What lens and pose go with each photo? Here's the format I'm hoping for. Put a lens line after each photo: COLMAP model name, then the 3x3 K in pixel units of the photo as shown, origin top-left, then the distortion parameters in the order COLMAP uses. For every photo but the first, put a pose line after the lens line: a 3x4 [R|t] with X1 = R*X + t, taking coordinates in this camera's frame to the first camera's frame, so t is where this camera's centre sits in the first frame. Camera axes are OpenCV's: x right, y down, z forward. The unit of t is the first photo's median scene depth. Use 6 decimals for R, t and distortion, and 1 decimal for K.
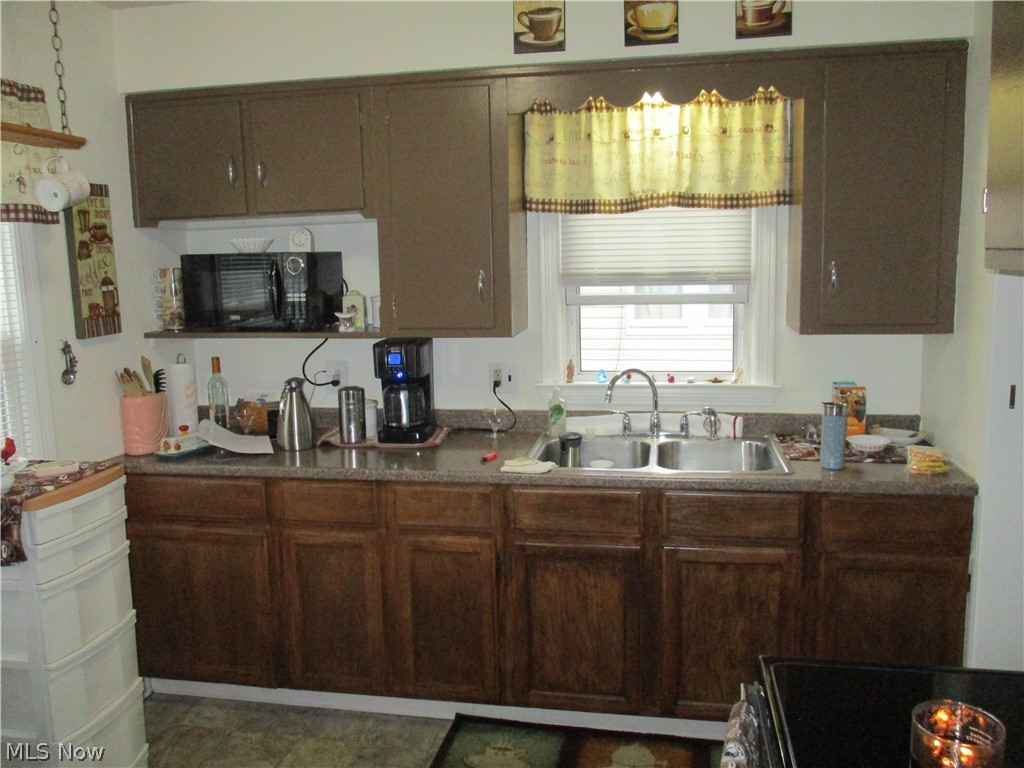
lens RADIAL K [[858.6, 0, 512.0], [0, 858.6, 384.0], [0, 0, 1]] dist [-0.022349, 0.002053]
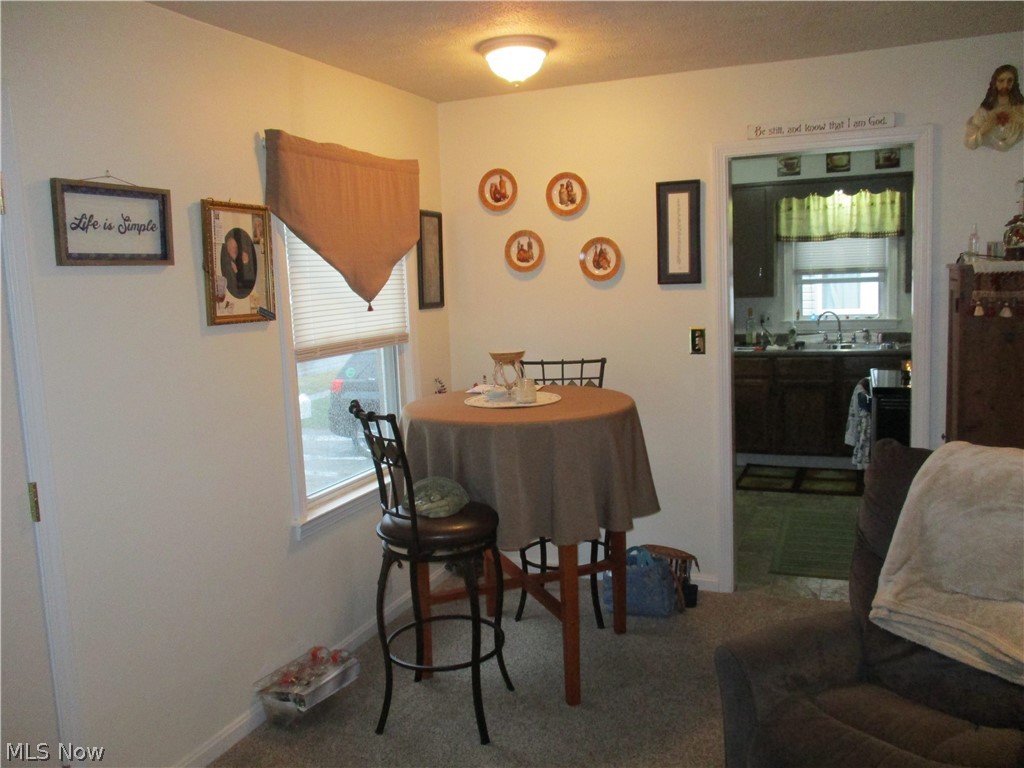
lens RADIAL K [[858.6, 0, 512.0], [0, 858.6, 384.0], [0, 0, 1]] dist [-0.022349, 0.002053]
pose [[0.980620, 0.004533, -0.195867, -0.236267], [-0.007181, 0.999892, -0.012808, 0.210911], [0.195788, 0.013966, 0.980547, -1.370629]]
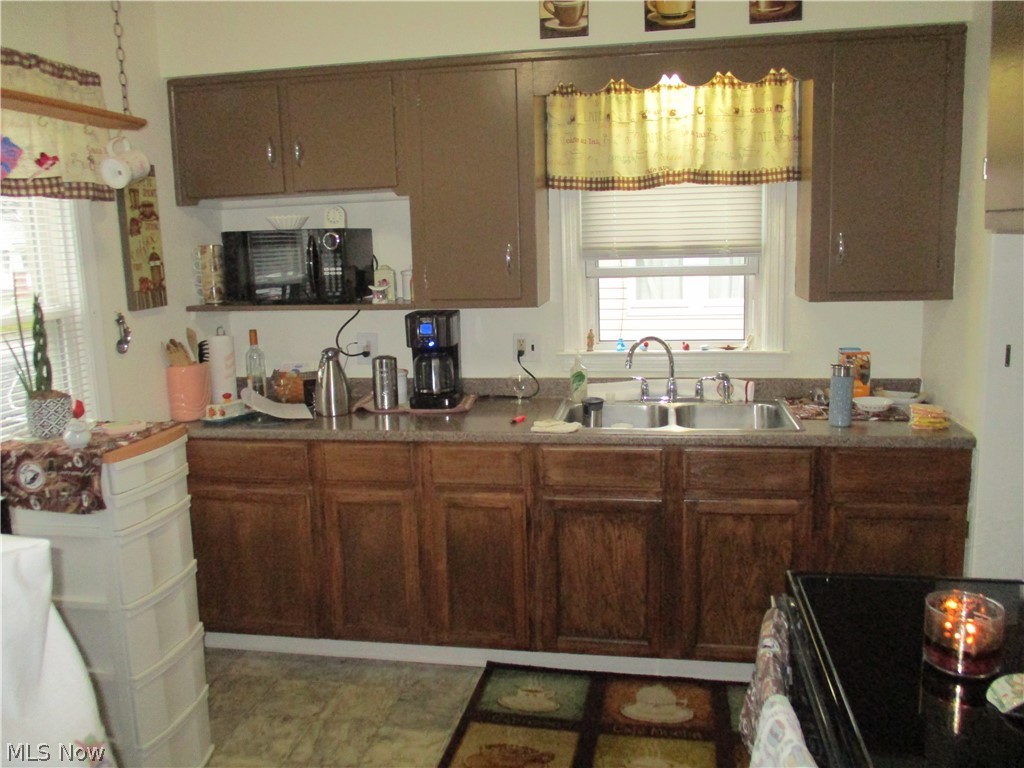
lens RADIAL K [[858.6, 0, 512.0], [0, 858.6, 384.0], [0, 0, 1]] dist [-0.022349, 0.002053]
pose [[0.999956, -0.007095, 0.006105, -0.039252], [0.006997, 0.999849, 0.015880, 0.023532], [-0.006217, -0.015836, 0.999855, -0.062761]]
